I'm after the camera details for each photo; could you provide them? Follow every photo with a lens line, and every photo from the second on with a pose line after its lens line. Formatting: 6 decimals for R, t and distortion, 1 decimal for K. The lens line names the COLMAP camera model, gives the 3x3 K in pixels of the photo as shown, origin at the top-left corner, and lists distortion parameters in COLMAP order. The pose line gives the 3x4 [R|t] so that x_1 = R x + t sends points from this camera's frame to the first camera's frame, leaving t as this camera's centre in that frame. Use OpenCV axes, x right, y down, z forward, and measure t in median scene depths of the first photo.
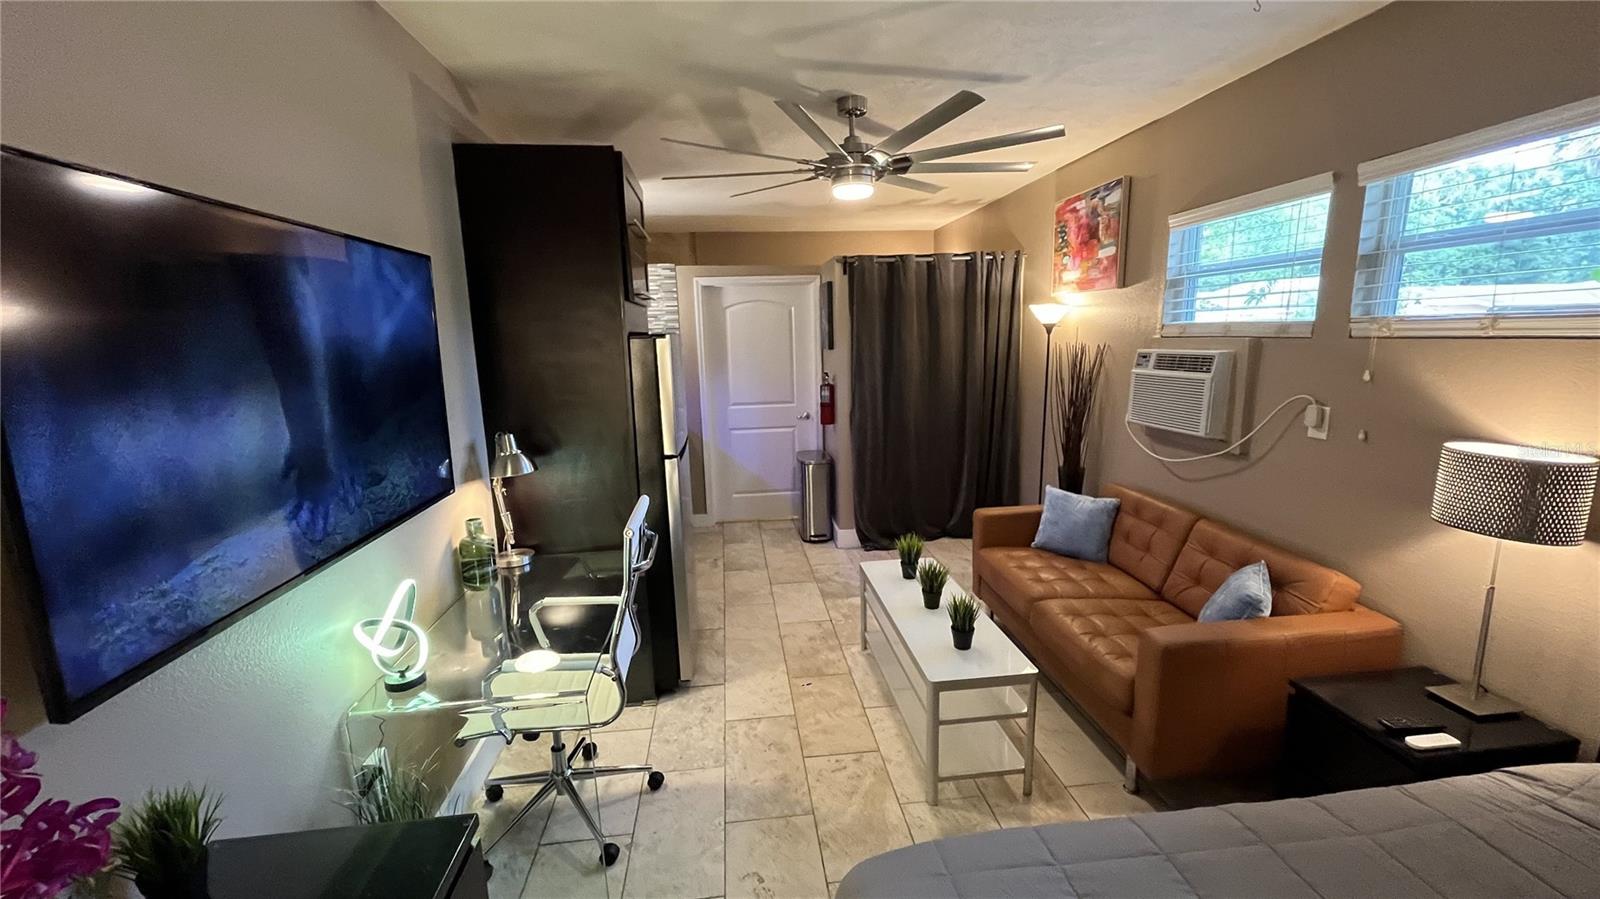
lens RADIAL K [[644.6, 0, 801.6], [0, 644.6, 450.9], [0, 0, 1]] dist [-0.000822, -0.001404]
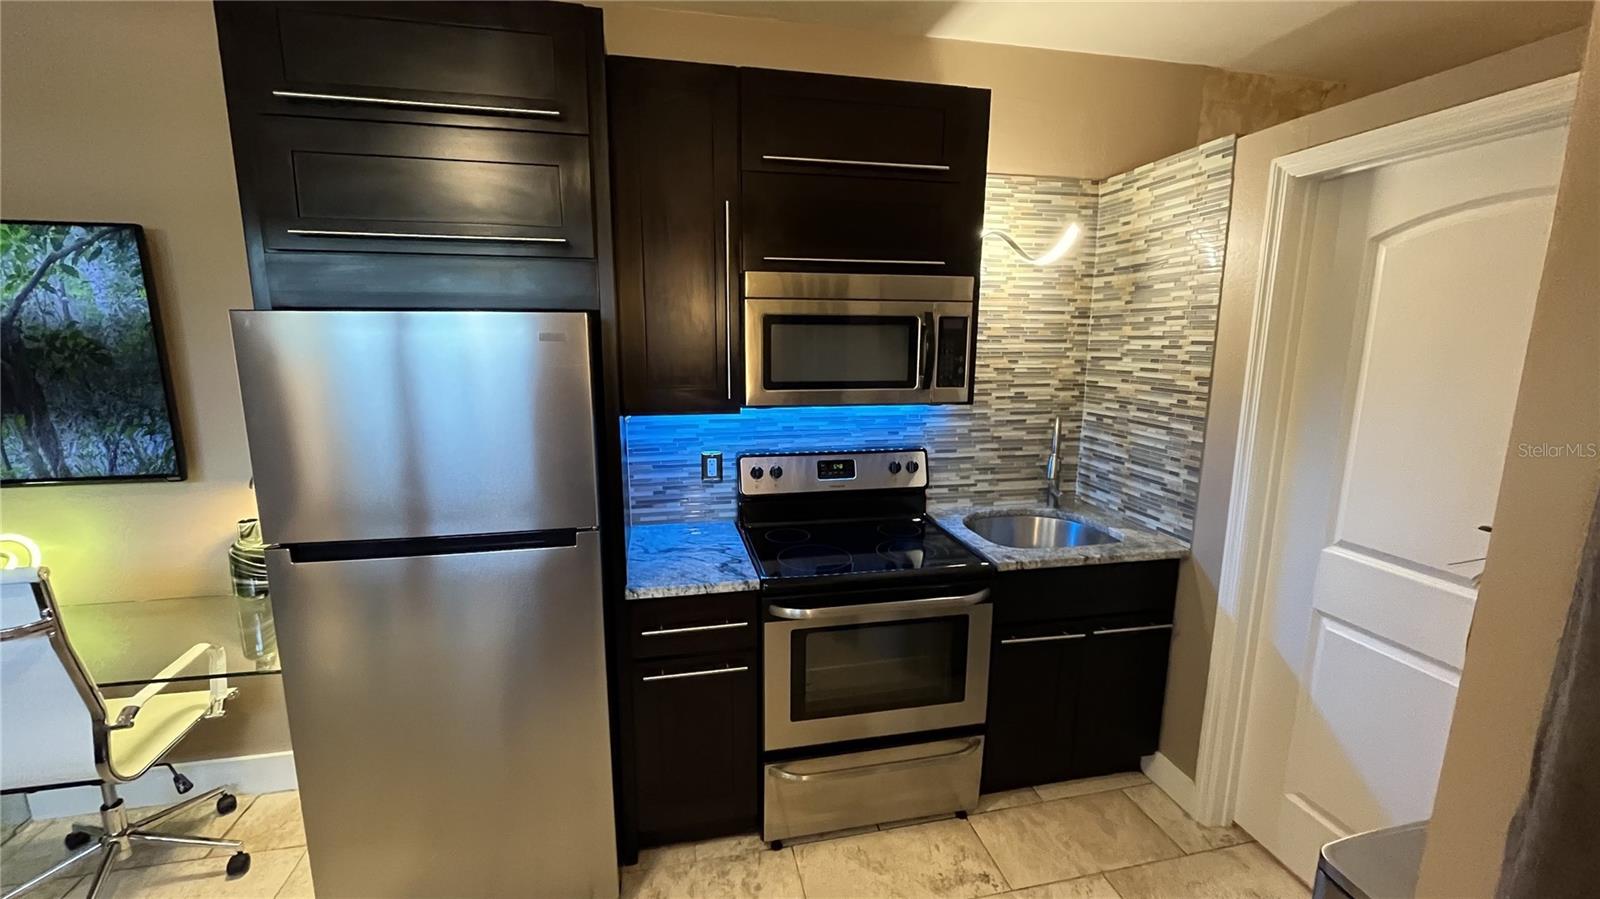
lens RADIAL K [[644.6, 0, 795.2], [0, 644.6, 452.8], [0, 0, 1]] dist [-0.000822, -0.001404]
pose [[0.088918, 0.202285, -0.975282, 0.334794], [-0.188195, 0.964936, 0.182981, -0.239116], [0.978098, 0.167273, 0.123869, 1.337976]]
